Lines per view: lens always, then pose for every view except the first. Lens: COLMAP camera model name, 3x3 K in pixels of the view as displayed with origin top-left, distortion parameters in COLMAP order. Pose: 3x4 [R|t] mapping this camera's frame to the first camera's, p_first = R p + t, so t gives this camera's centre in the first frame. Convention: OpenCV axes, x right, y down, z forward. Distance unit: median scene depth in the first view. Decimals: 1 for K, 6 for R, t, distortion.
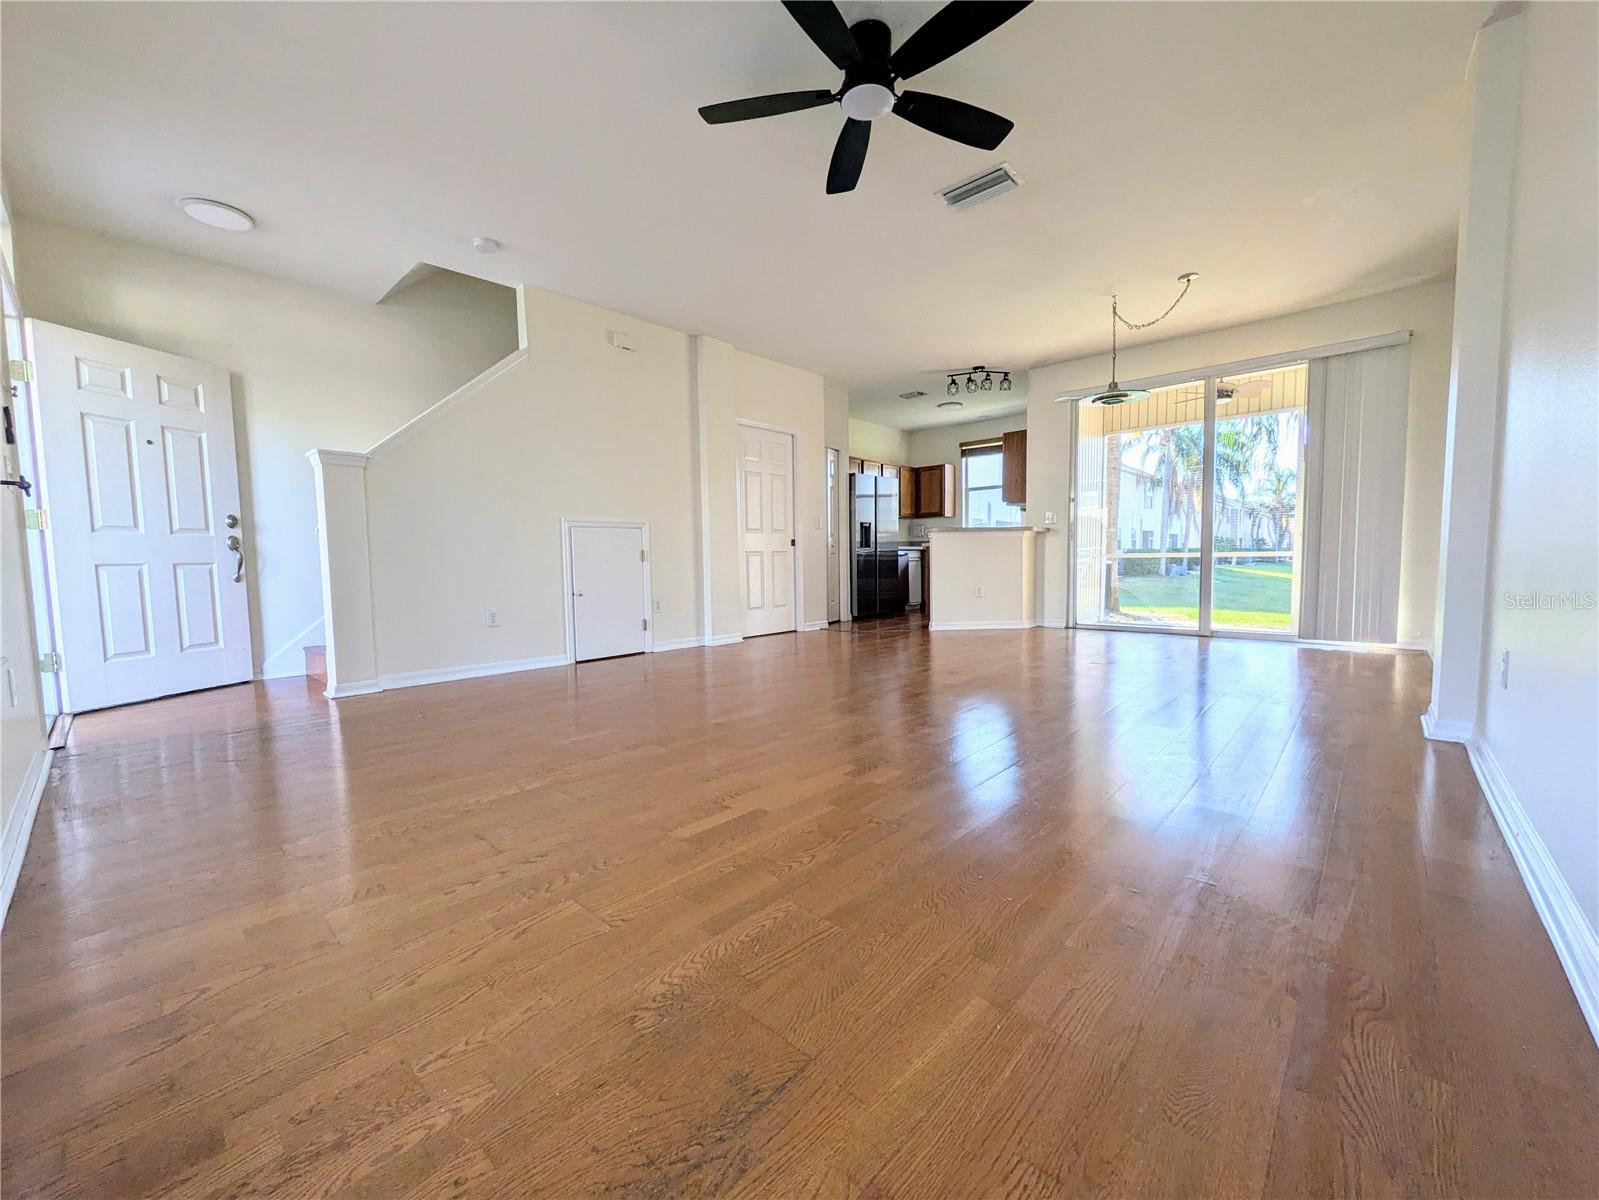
lens RADIAL K [[632.3, 0, 798.4], [0, 632.3, 604.0], [0, 0, 1]] dist [0.003235, -0.002053]
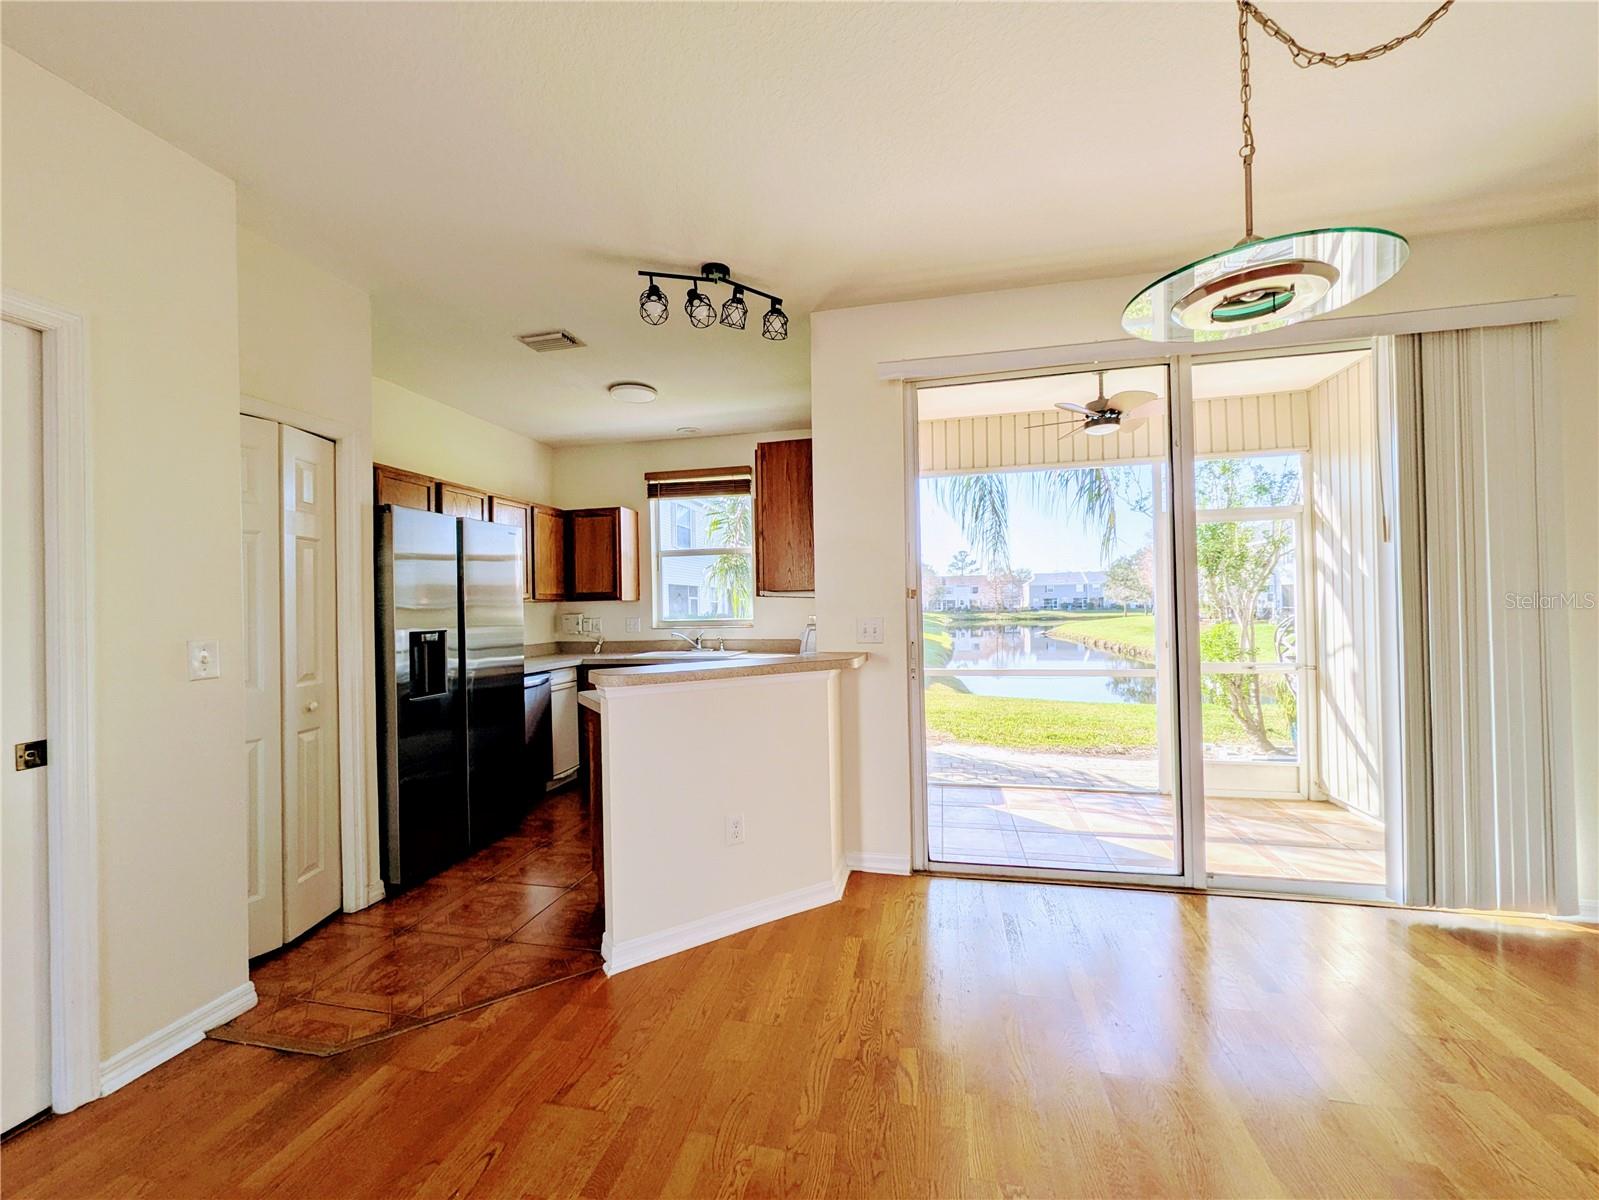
lens RADIAL K [[632.3, 0, 801.6], [0, 632.3, 600.8], [0, 0, 1]] dist [0.003235, -0.002053]
pose [[0.863472, 0.002592, 0.504389, 0.096093], [0.044065, 0.995776, -0.080553, -0.094153], [-0.502467, 0.091781, 0.859711, 0.483630]]
